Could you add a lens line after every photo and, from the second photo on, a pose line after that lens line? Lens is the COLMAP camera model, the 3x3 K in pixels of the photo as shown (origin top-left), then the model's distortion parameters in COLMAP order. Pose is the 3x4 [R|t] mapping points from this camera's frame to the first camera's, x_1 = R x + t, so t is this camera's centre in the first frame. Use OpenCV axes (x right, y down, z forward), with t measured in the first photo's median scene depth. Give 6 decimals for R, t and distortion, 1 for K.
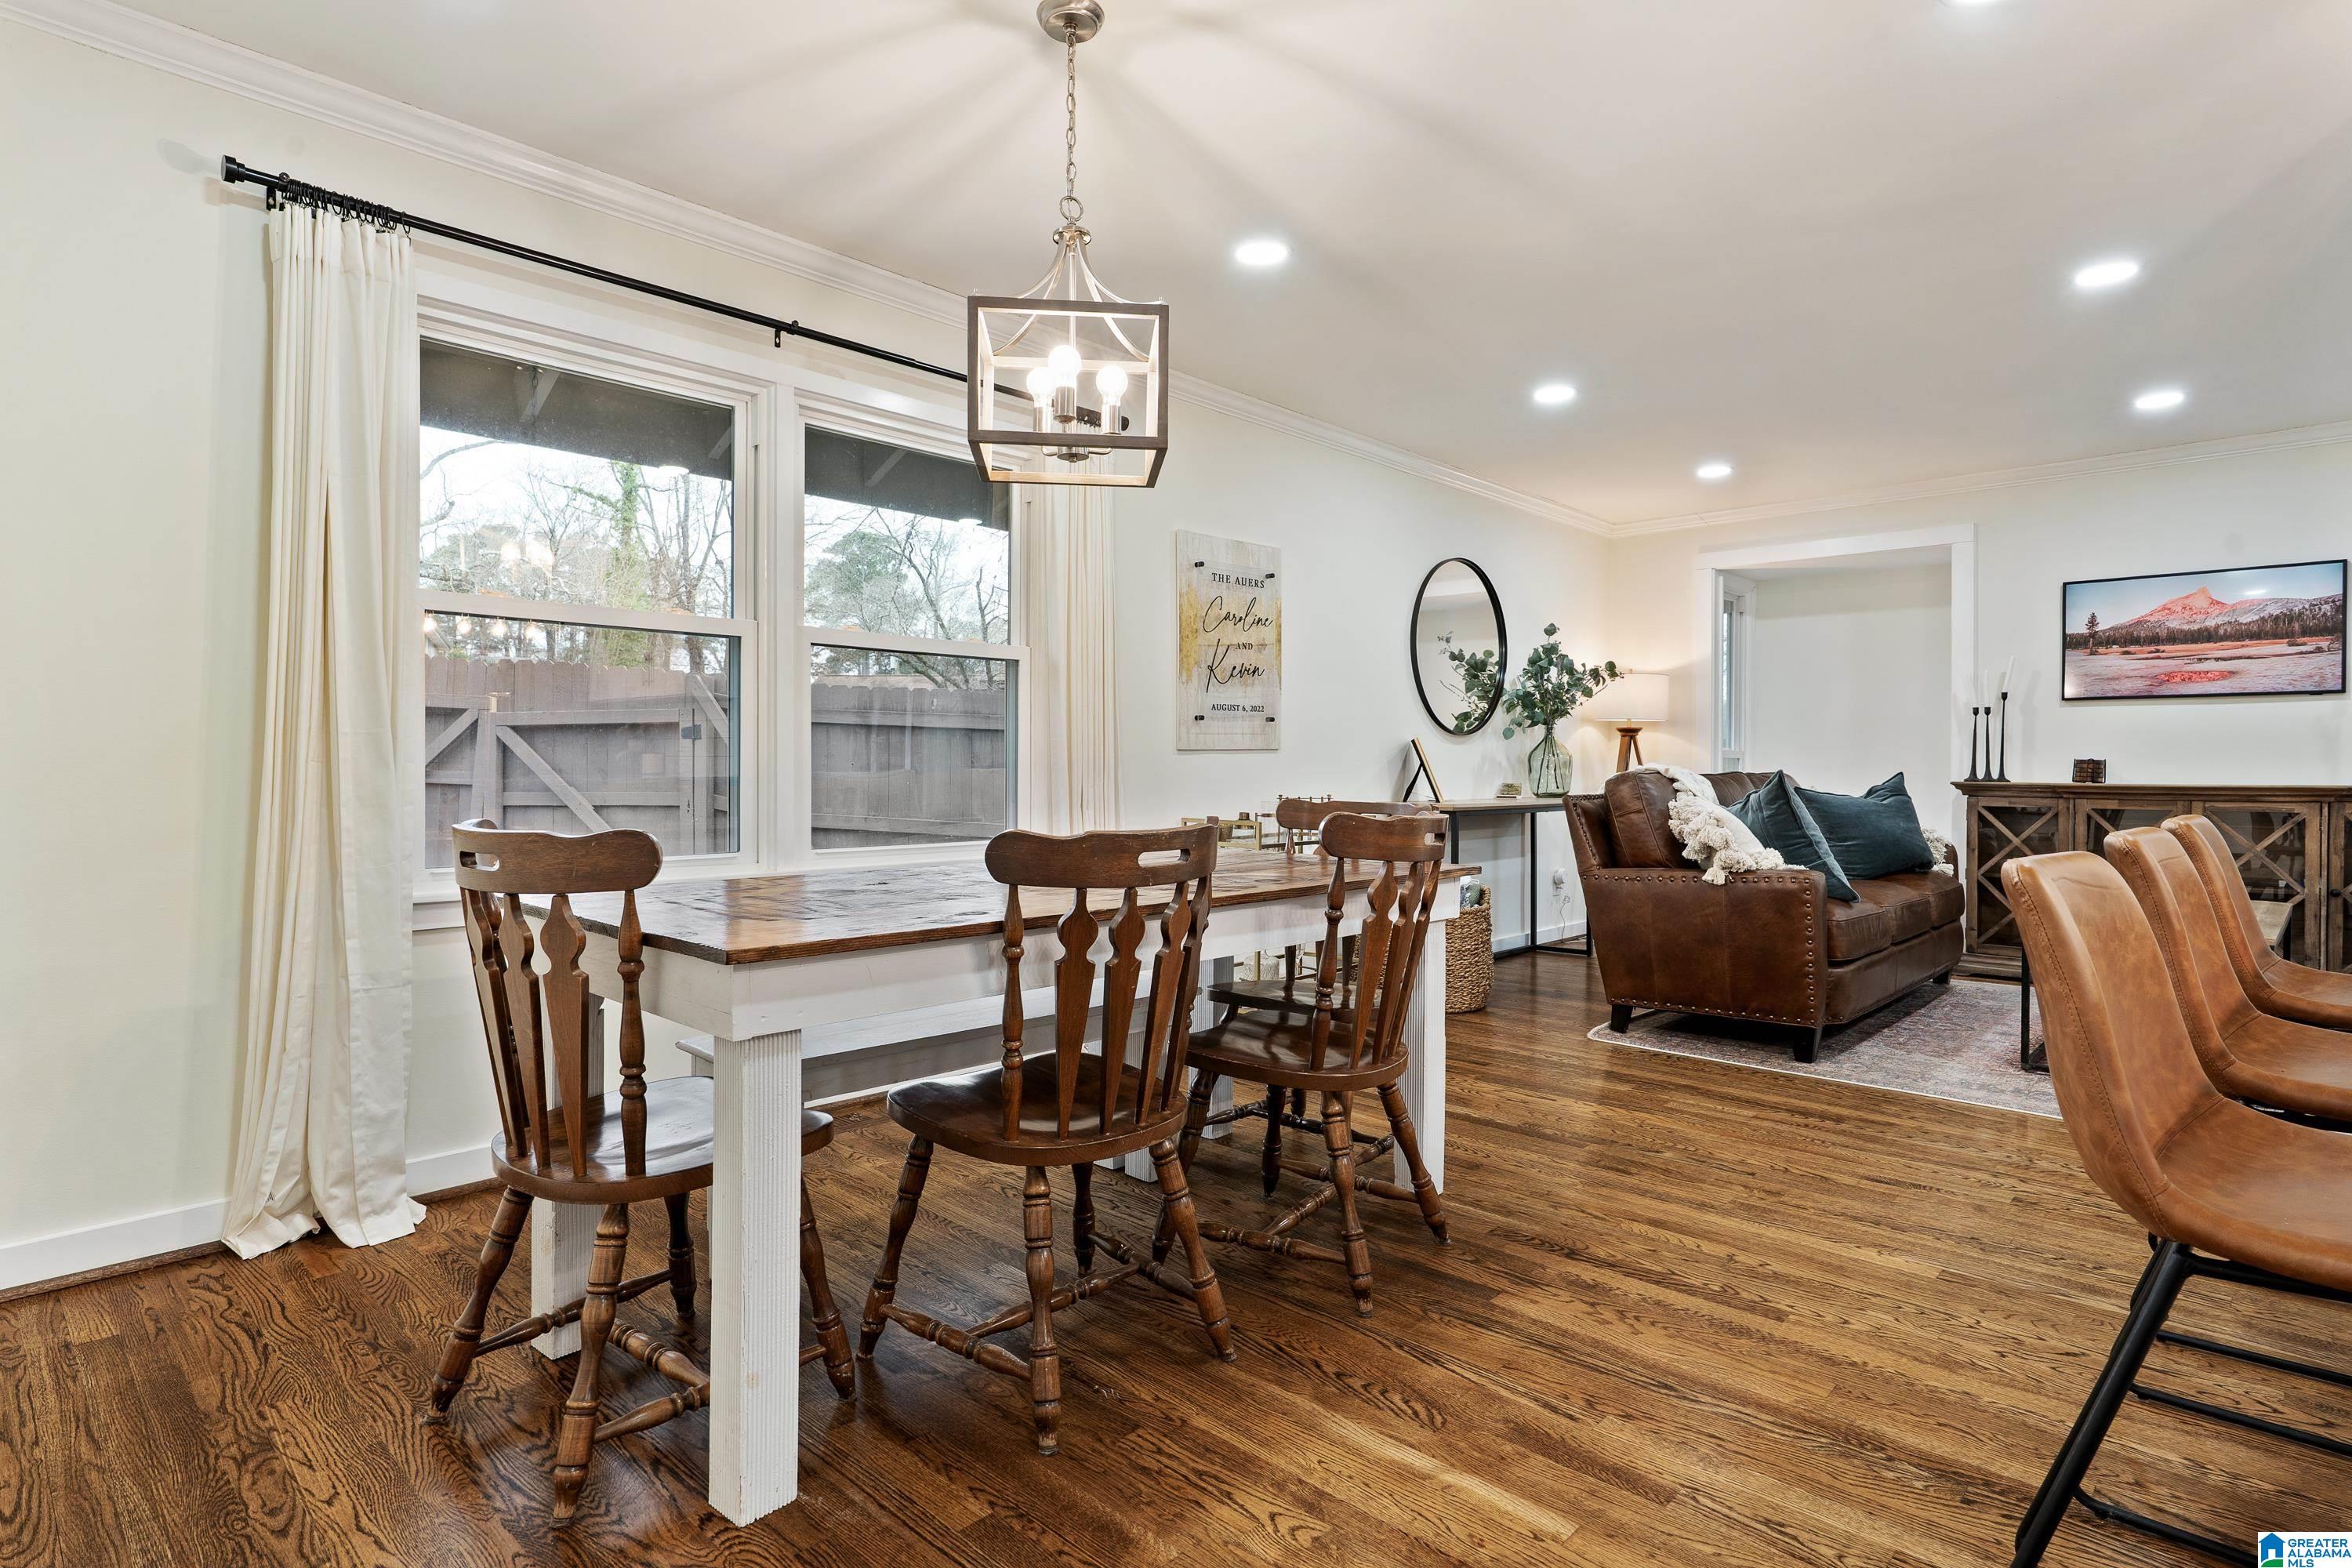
lens RADIAL K [[1225.3, 0, 1182.6], [0, 1225.3, 775.4], [0, 0, 1]] dist [-0.005345, 0.002064]
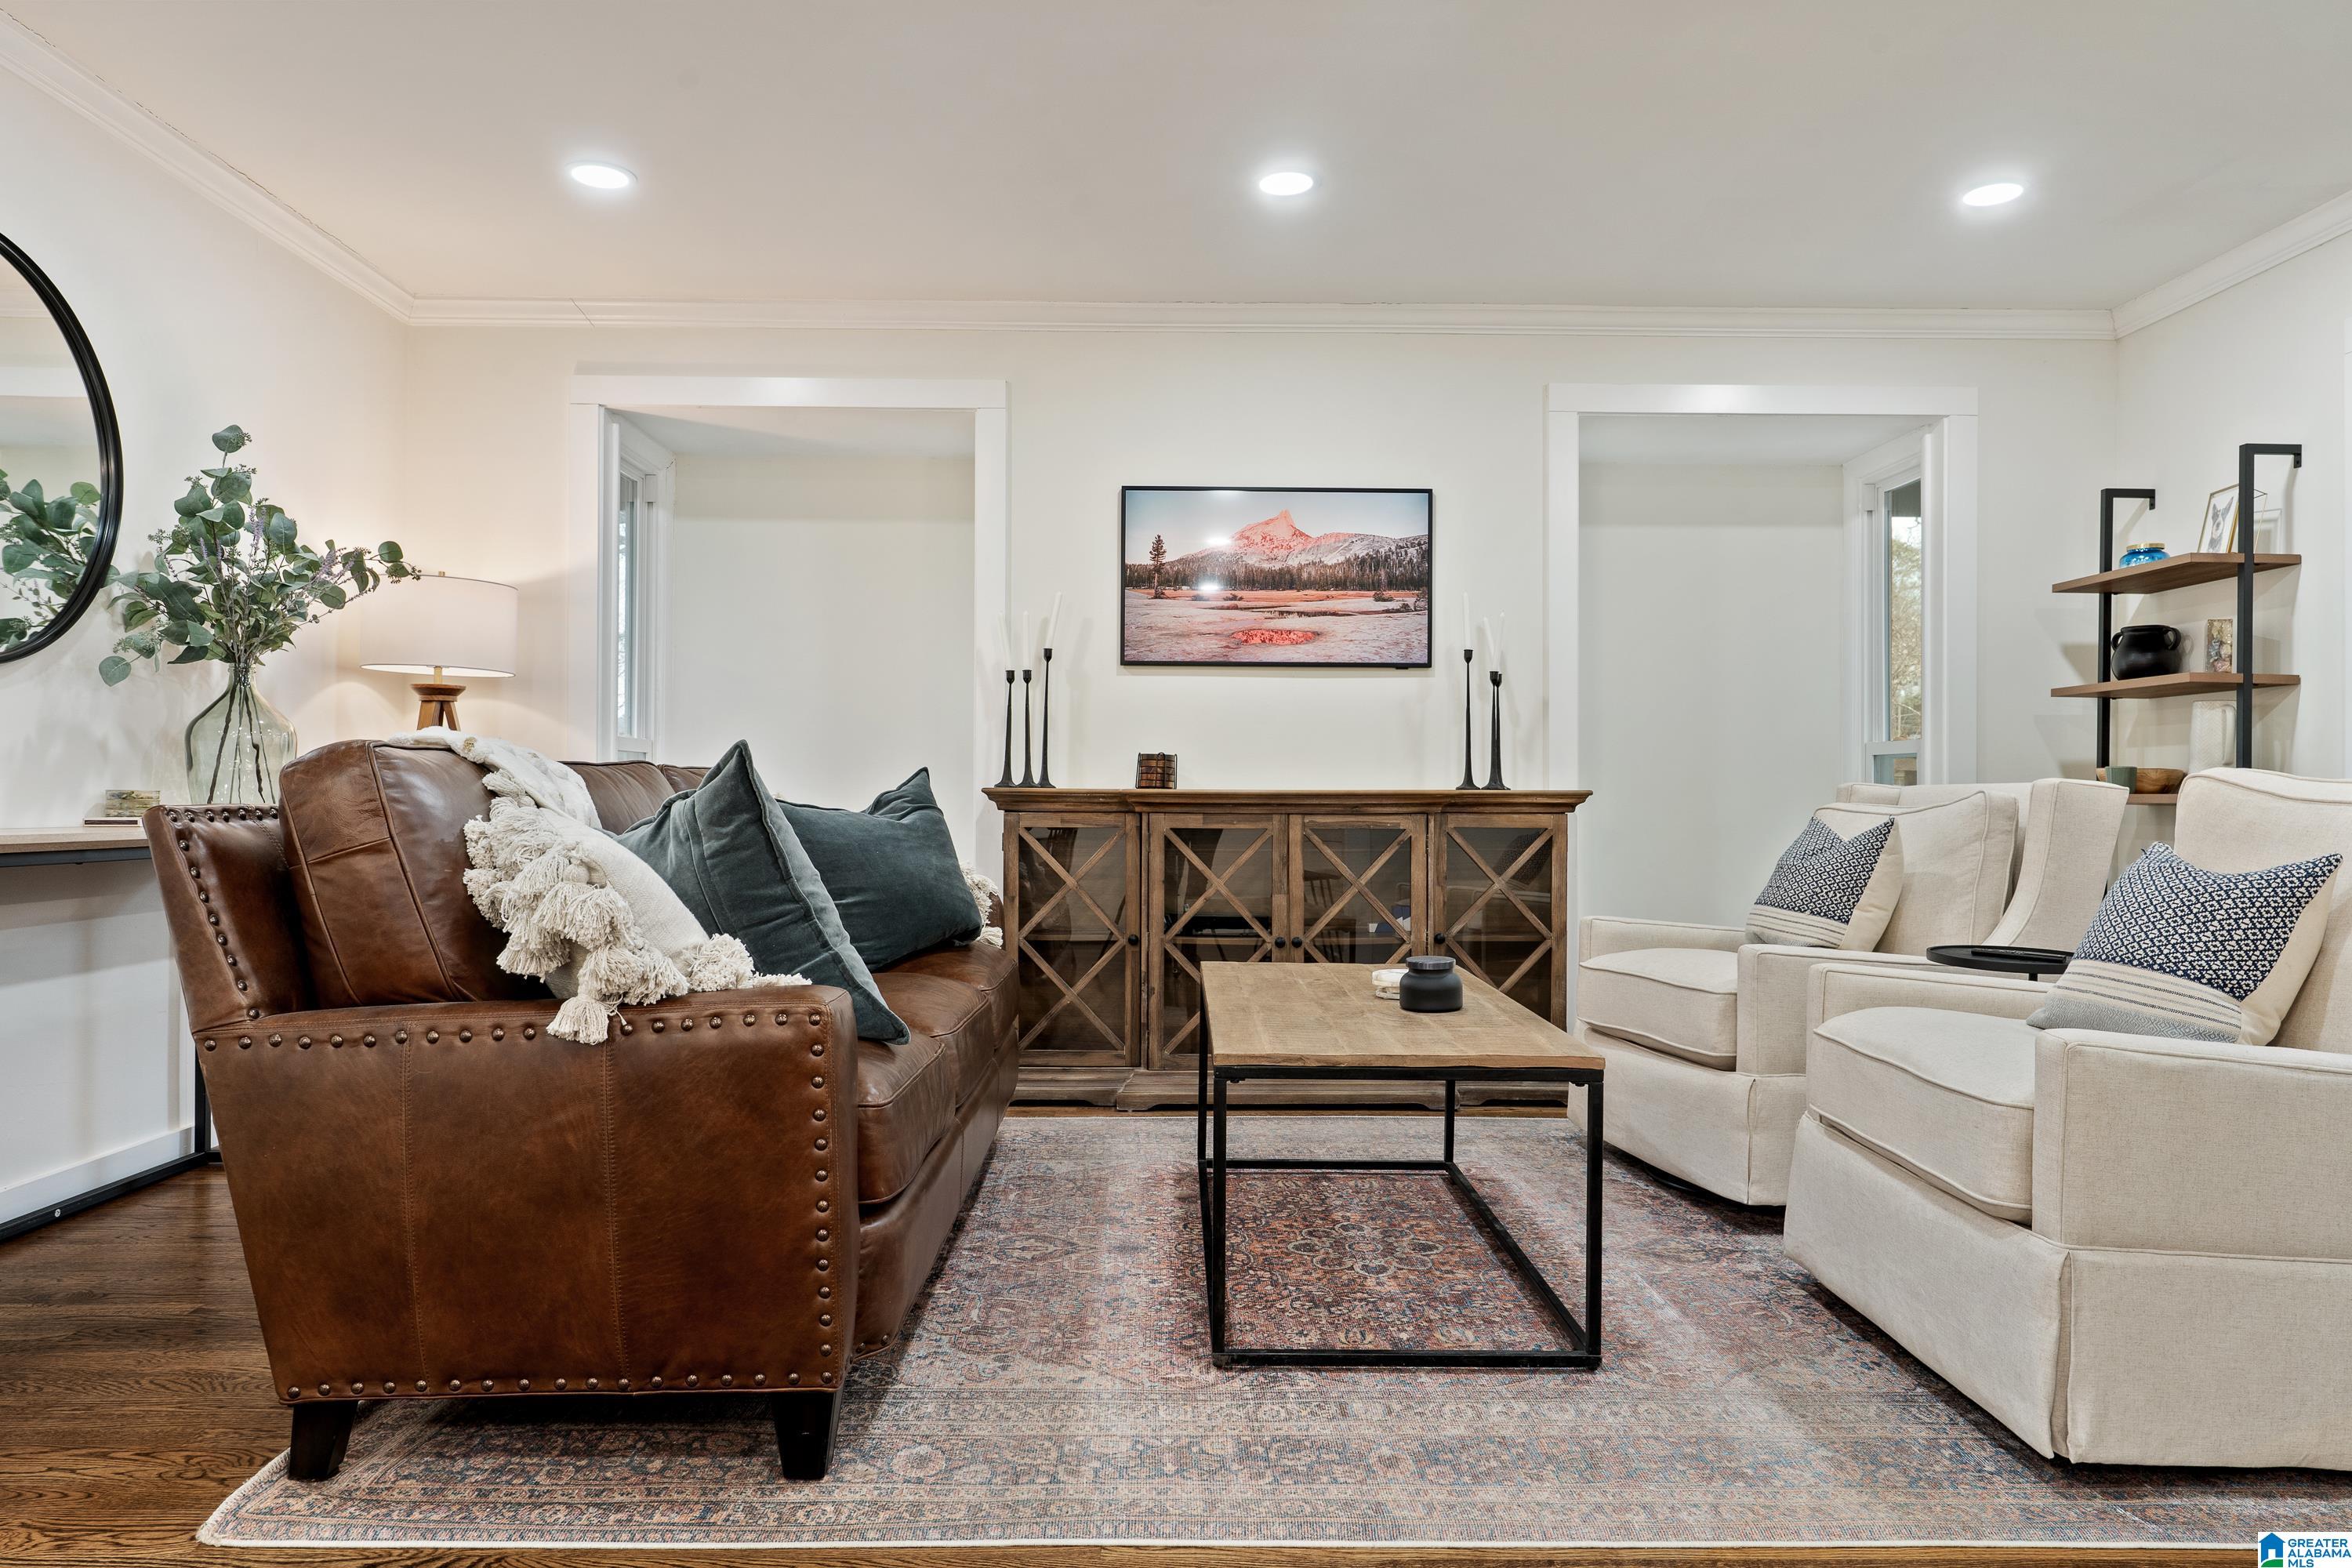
lens RADIAL K [[1484.1, 0, 1181.4], [0, 1484.1, 785.4], [0, 0, 1]] dist [-0.002182, 0.002587]
pose [[0.715455, 0.005740, 0.698635, 0.238226], [0.001975, 0.999946, -0.010239, 0.015620], [-0.698656, 0.008705, 0.715405, 0.524696]]
